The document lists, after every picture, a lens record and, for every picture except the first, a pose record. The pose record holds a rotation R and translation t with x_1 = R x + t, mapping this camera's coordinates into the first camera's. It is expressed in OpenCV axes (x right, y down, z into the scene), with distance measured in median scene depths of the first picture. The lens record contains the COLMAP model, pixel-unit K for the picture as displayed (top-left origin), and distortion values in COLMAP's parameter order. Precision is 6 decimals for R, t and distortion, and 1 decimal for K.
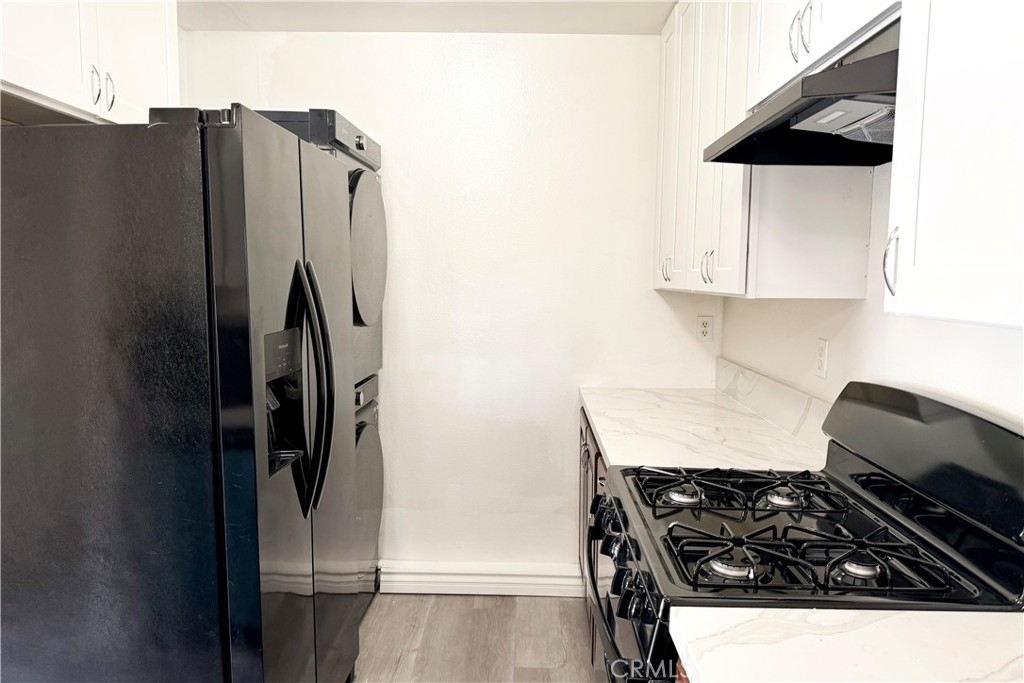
lens RADIAL K [[734.1, 0, 524.5], [0, 734.1, 354.6], [0, 0, 1]] dist [0.045368, -0.038283]
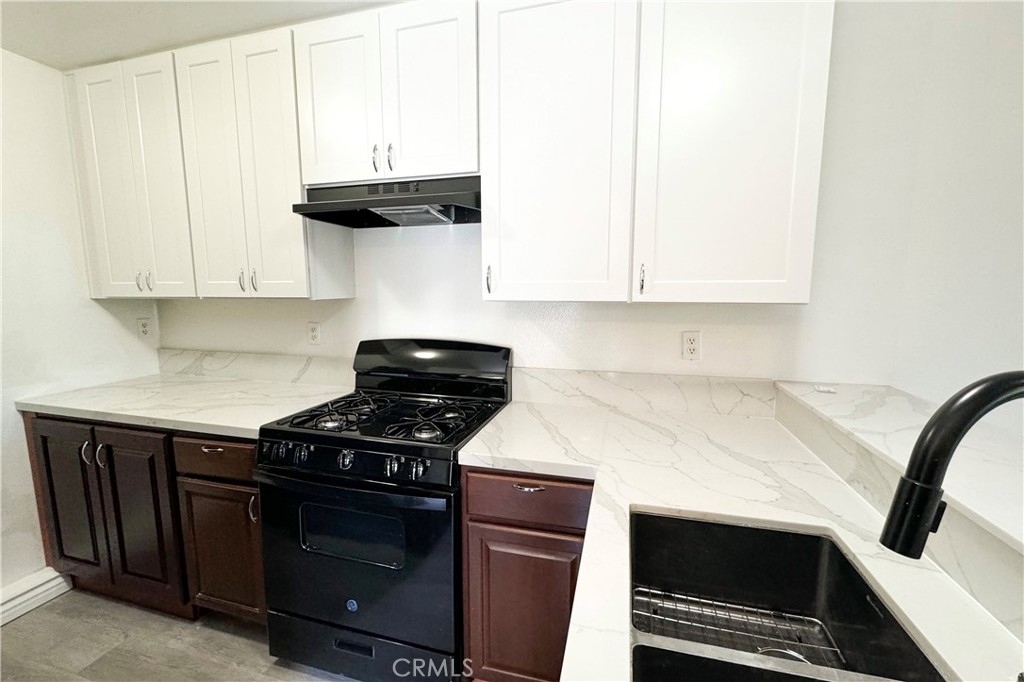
lens RADIAL K [[416.7, 0, 519.5], [0, 416.7, 342.6], [0, 0, 1]] dist [0.001135, -0.000194]
pose [[0.256452, -0.135142, 0.957063, -0.451144], [0.110157, 0.987812, 0.109966, -0.031143], [-0.960259, 0.077226, 0.268213, 0.292858]]
